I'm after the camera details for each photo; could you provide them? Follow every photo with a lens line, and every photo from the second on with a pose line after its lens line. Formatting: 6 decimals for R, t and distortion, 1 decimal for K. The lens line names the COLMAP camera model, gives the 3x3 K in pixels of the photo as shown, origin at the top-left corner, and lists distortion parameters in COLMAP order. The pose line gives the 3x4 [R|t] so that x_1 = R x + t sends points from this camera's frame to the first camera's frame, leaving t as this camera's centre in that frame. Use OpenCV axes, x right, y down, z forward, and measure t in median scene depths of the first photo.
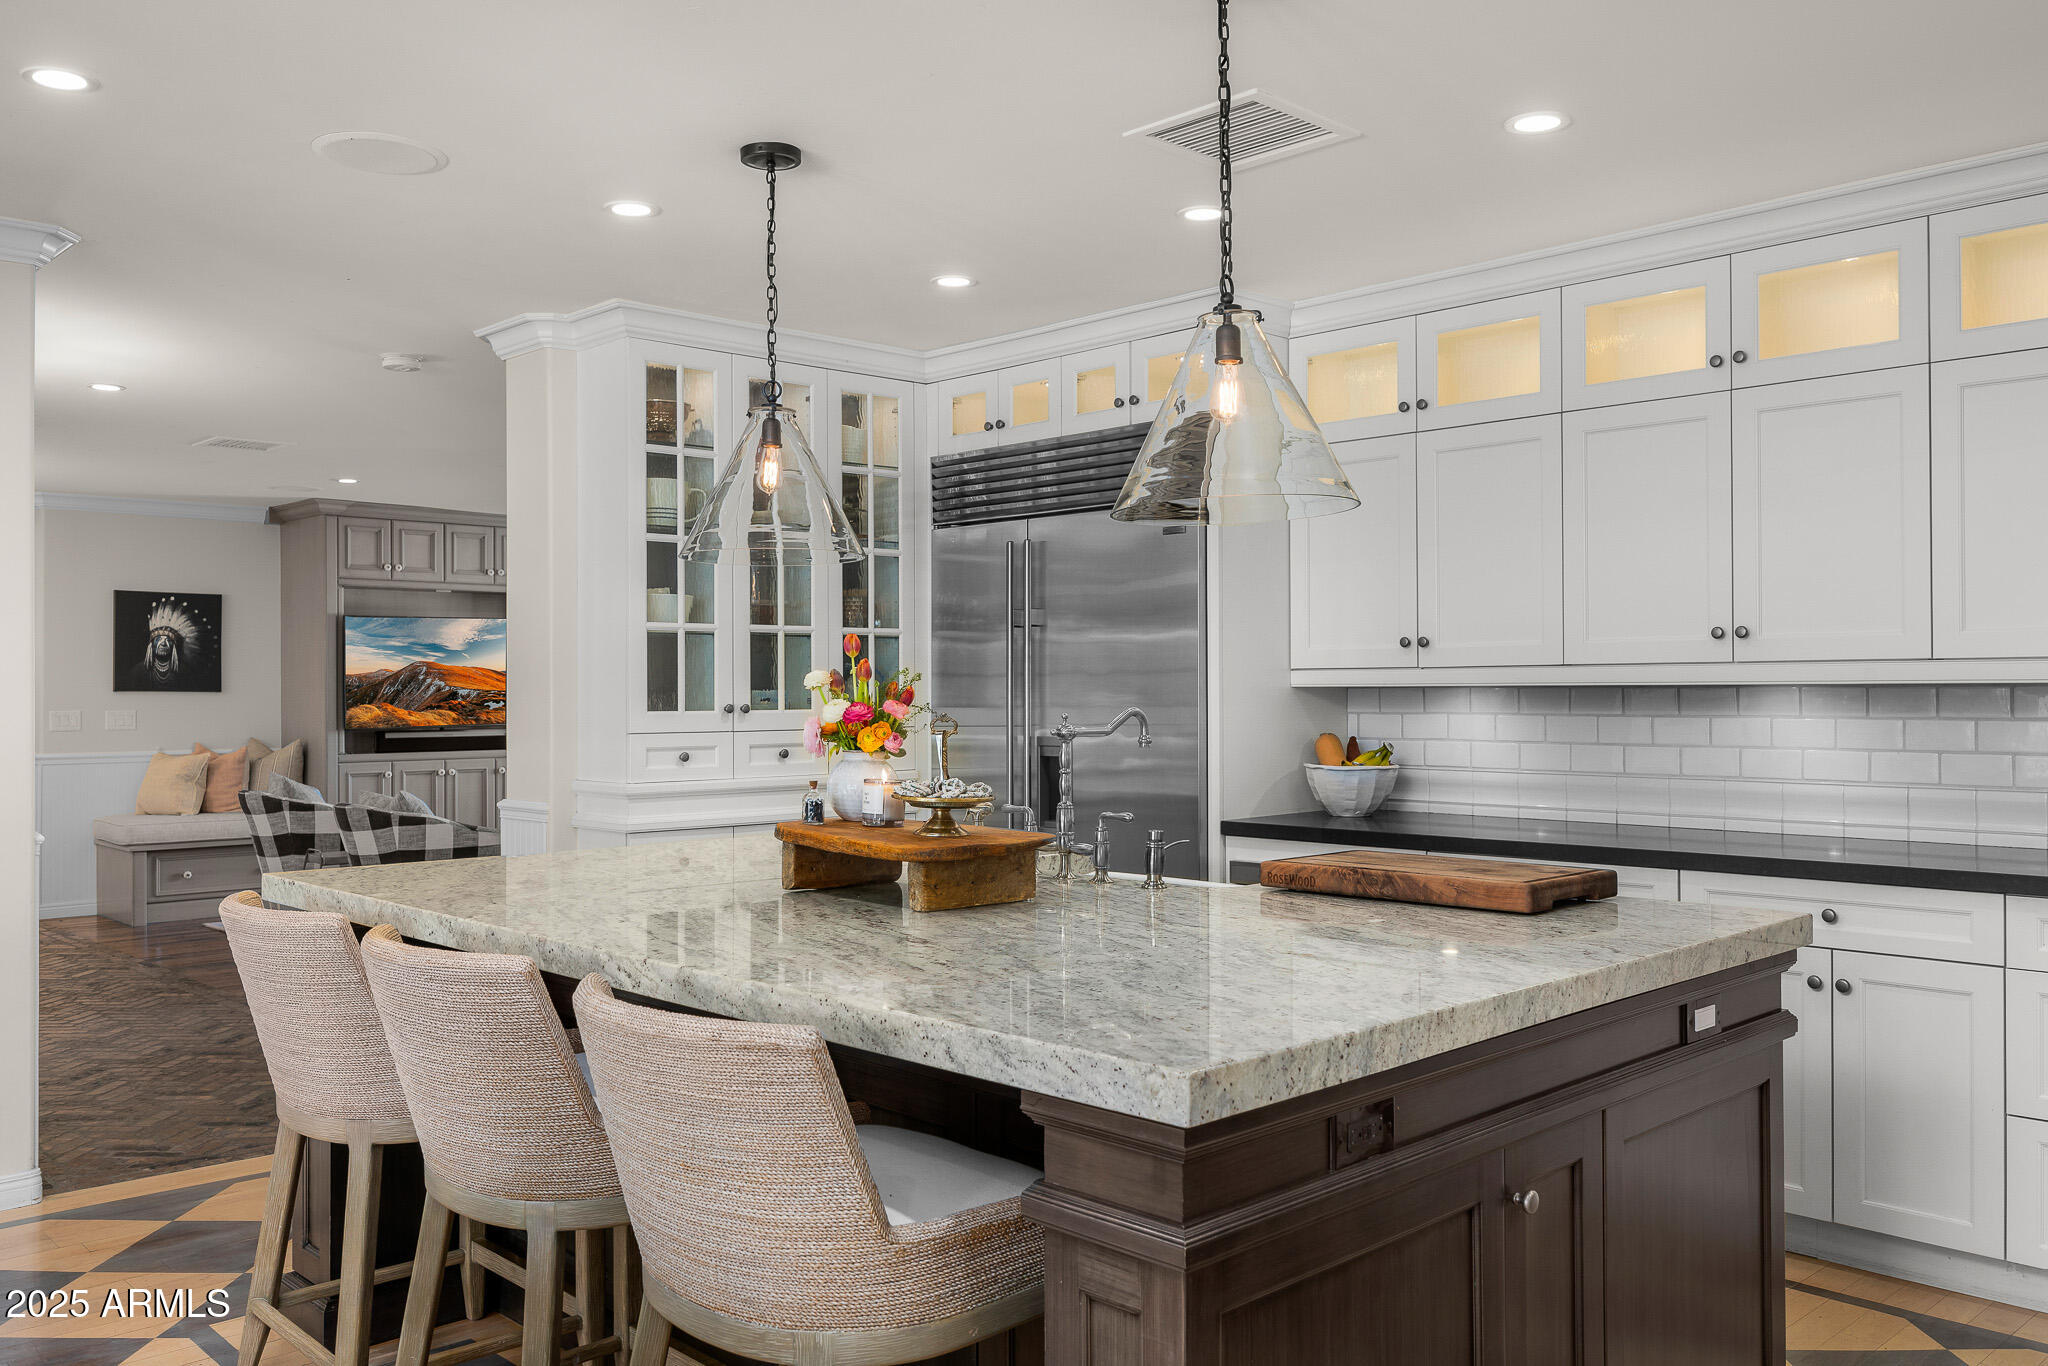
lens RADIAL K [[1624.5, 0, 1024.0], [0, 1624.5, 683.0], [0, 0, 1]] dist [-0.005163, -0.002583]
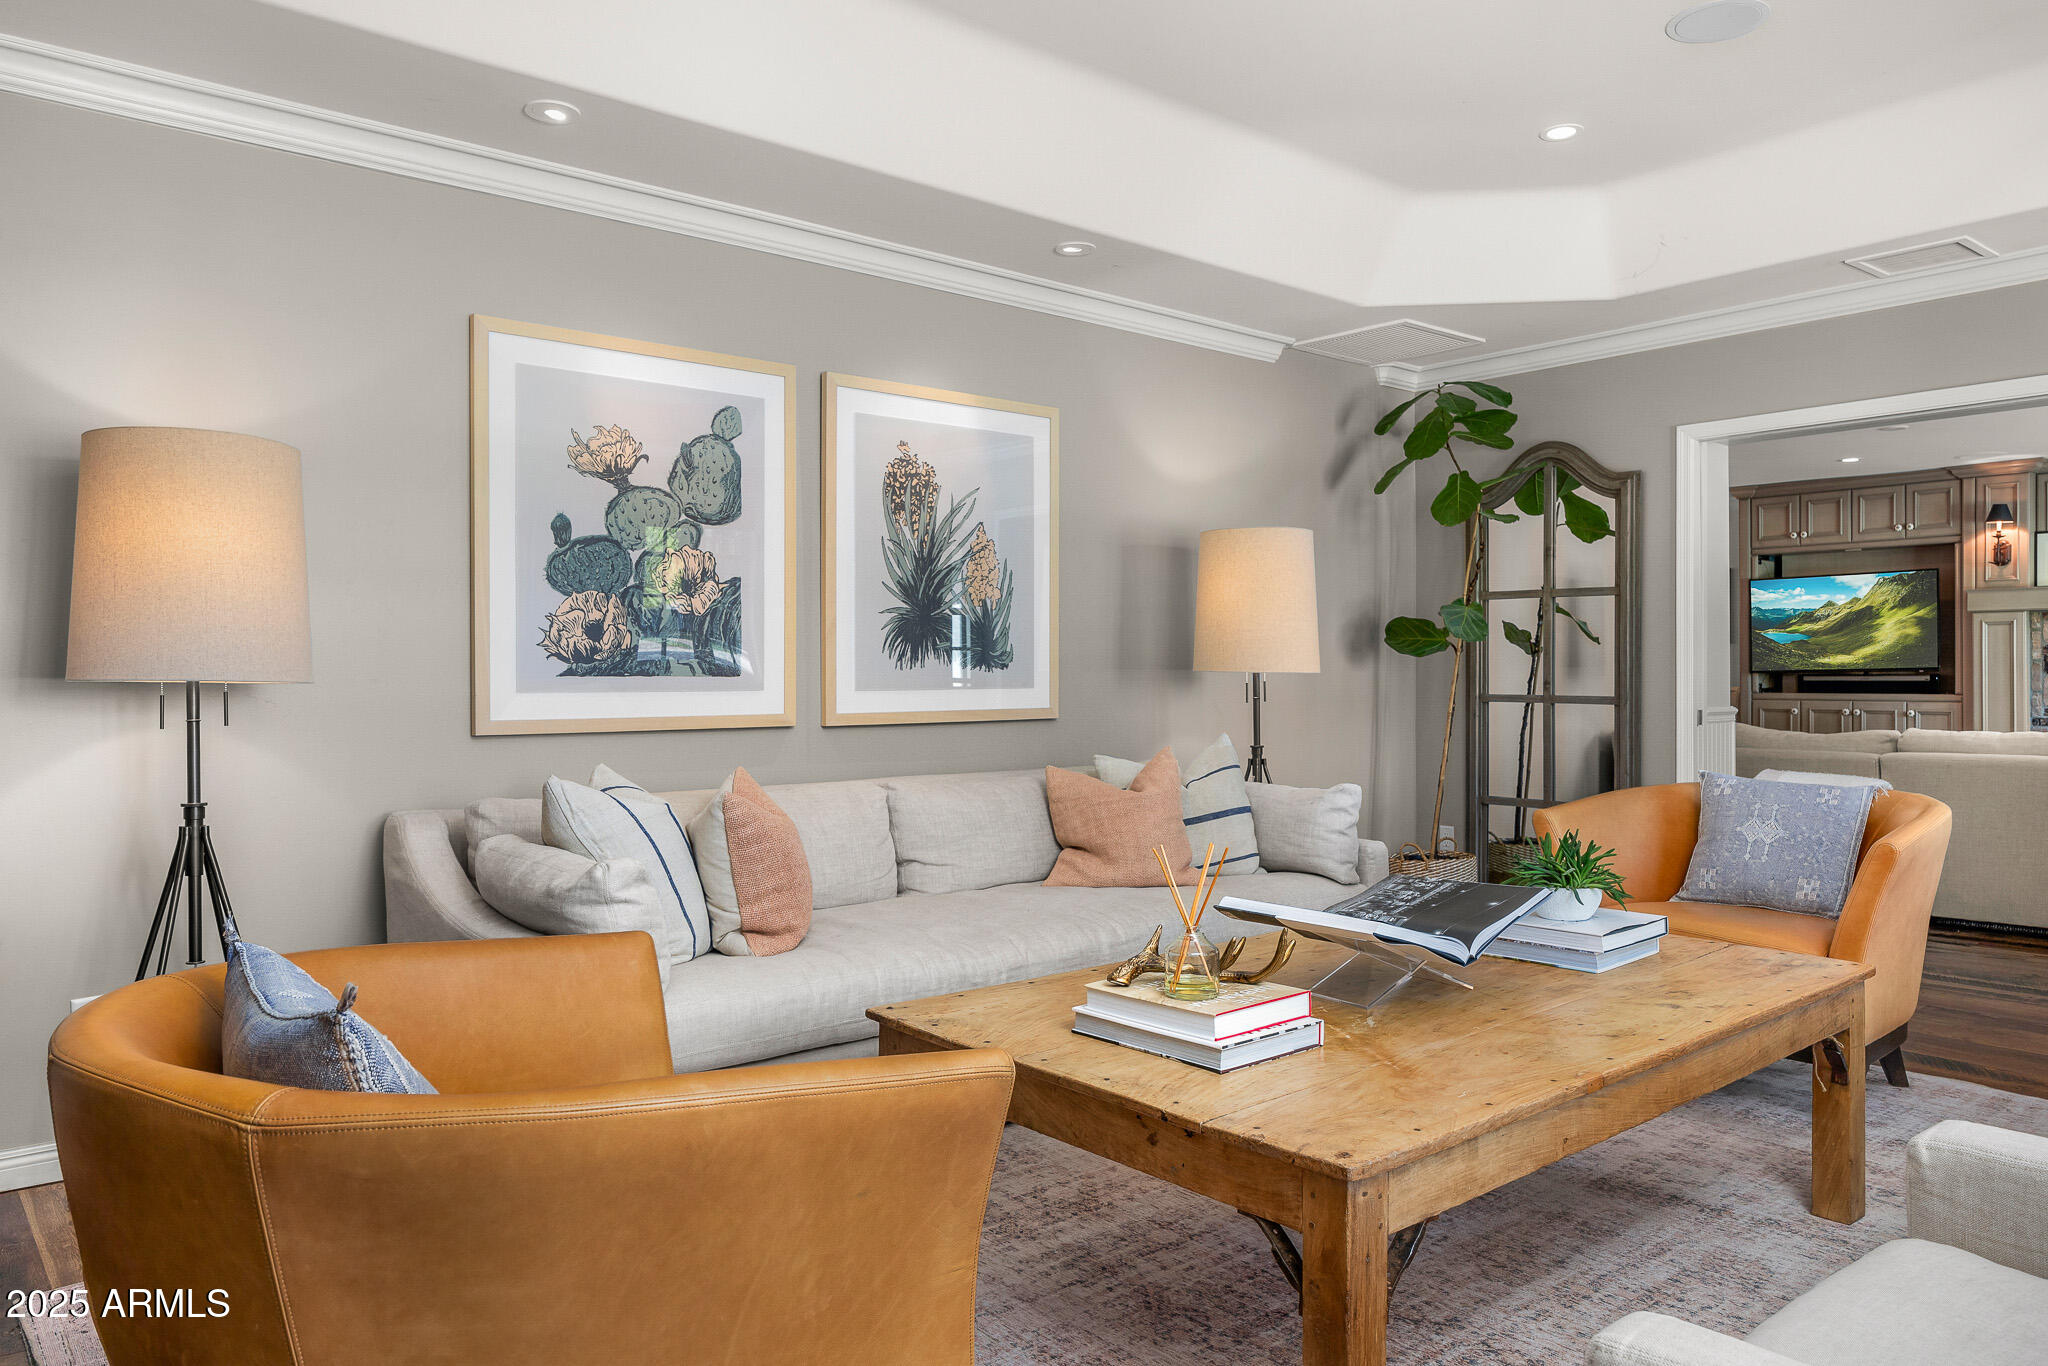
lens RADIAL K [[1395.5, 0, 1023.8], [0, 1395.5, 677.6], [0, 0, 1]] dist [-0.005028, -0.002076]
pose [[-0.075777, 0.007973, -0.997093, 0.666767], [0.008066, 0.999940, 0.007383, 0.020284], [0.997092, -0.007484, -0.075837, 0.525659]]
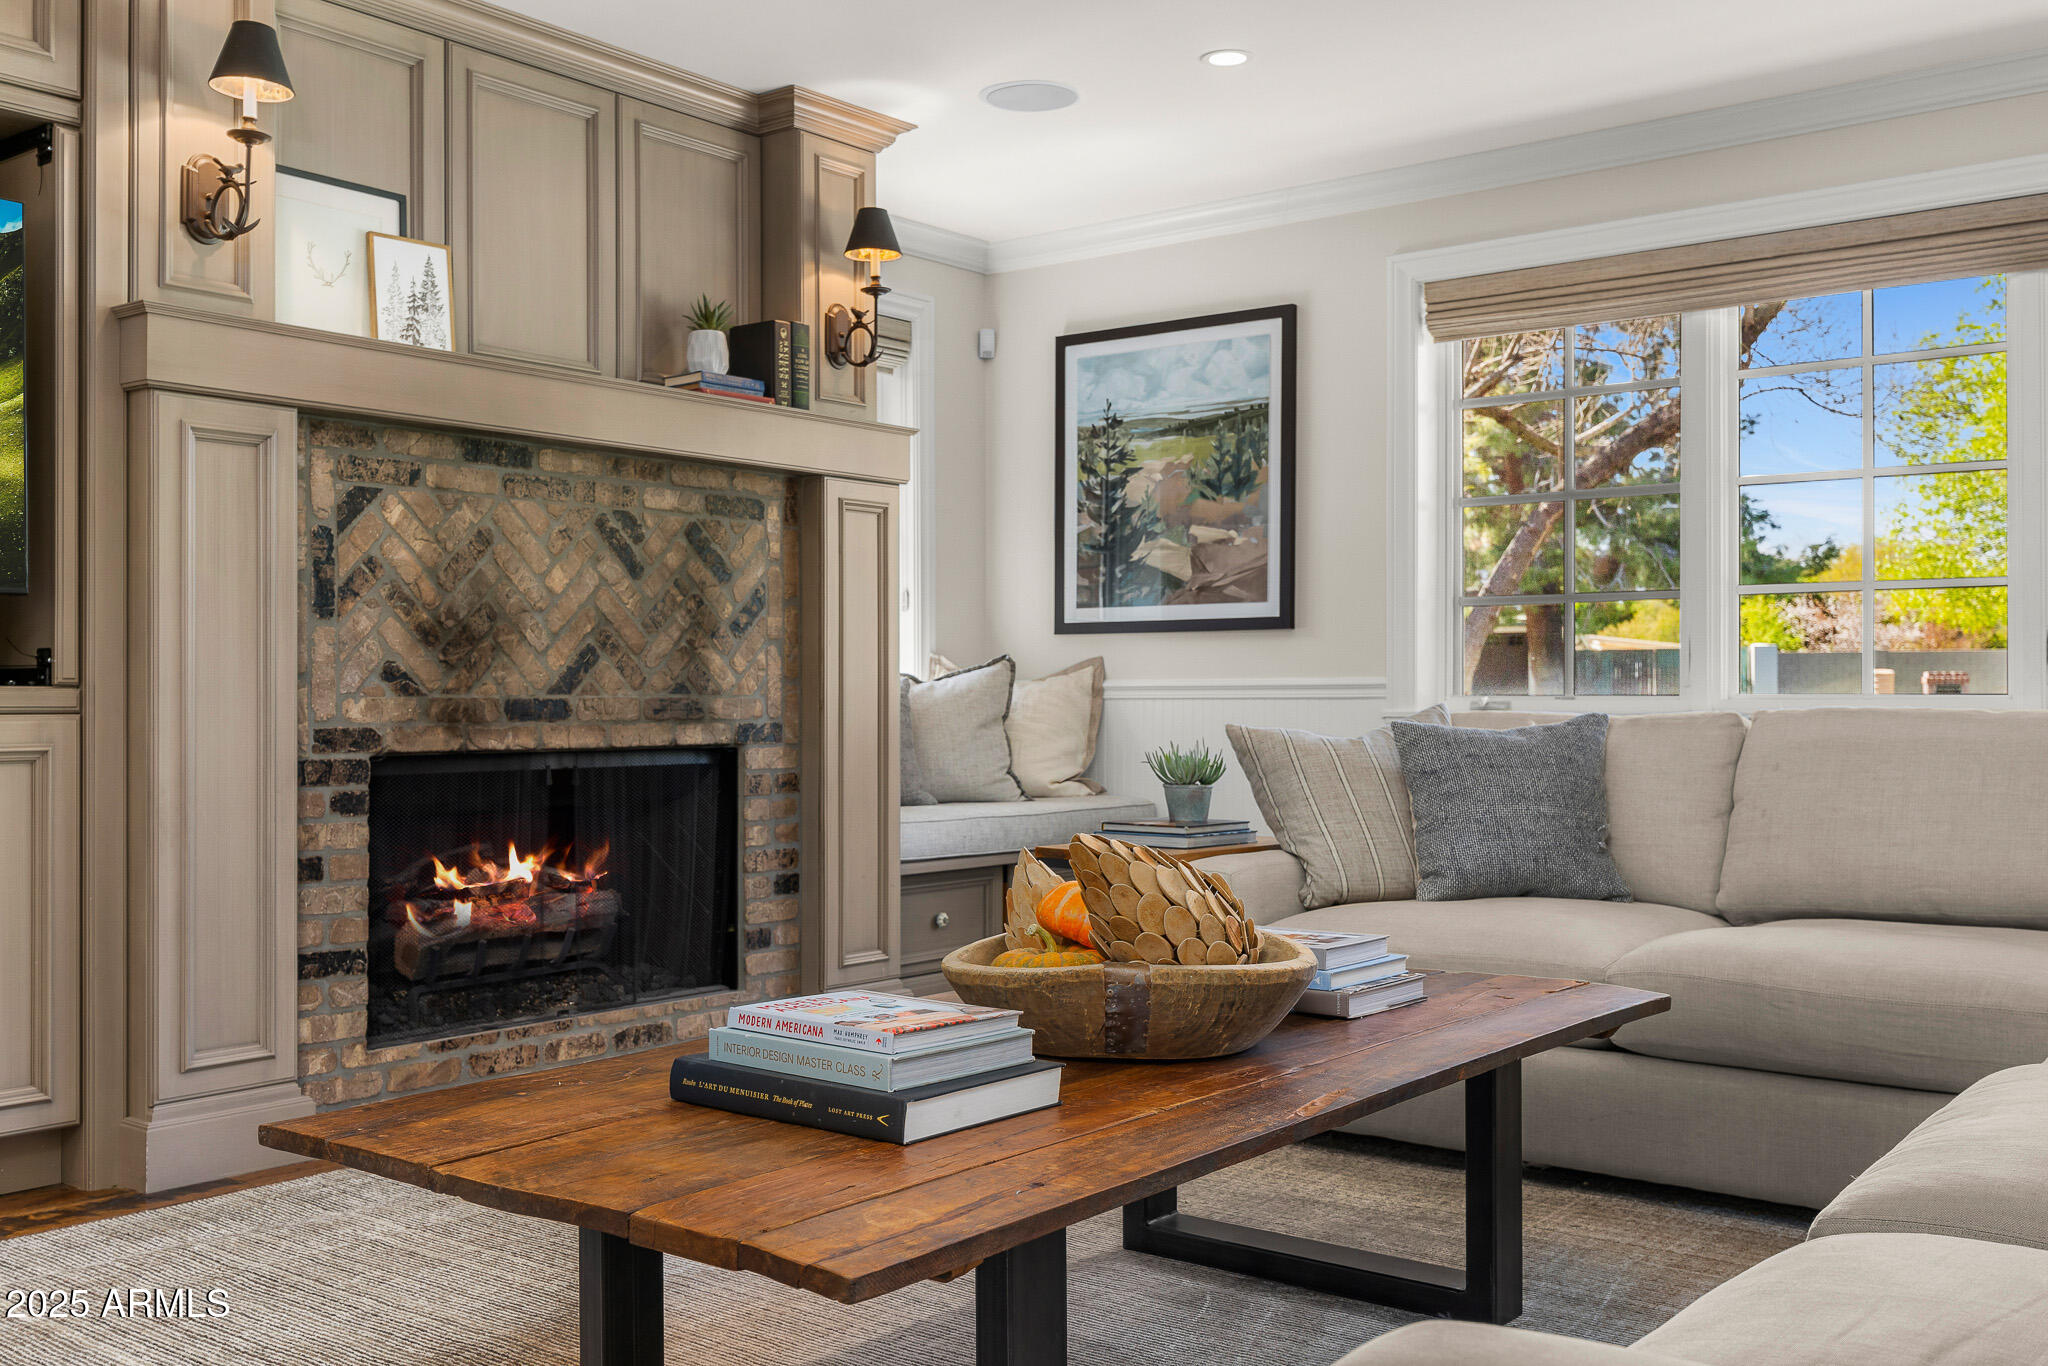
lens RADIAL K [[1964.0, 0, 1039.2], [0, 1964.0, 675.7], [0, 0, 1]] dist [-0.001813, -0.011477]
pose [[0.990405, 0.004728, 0.138114, -0.197467], [-0.003637, 0.999960, -0.008153, 0.044516], [-0.138148, 0.007573, 0.990383, 0.705299]]
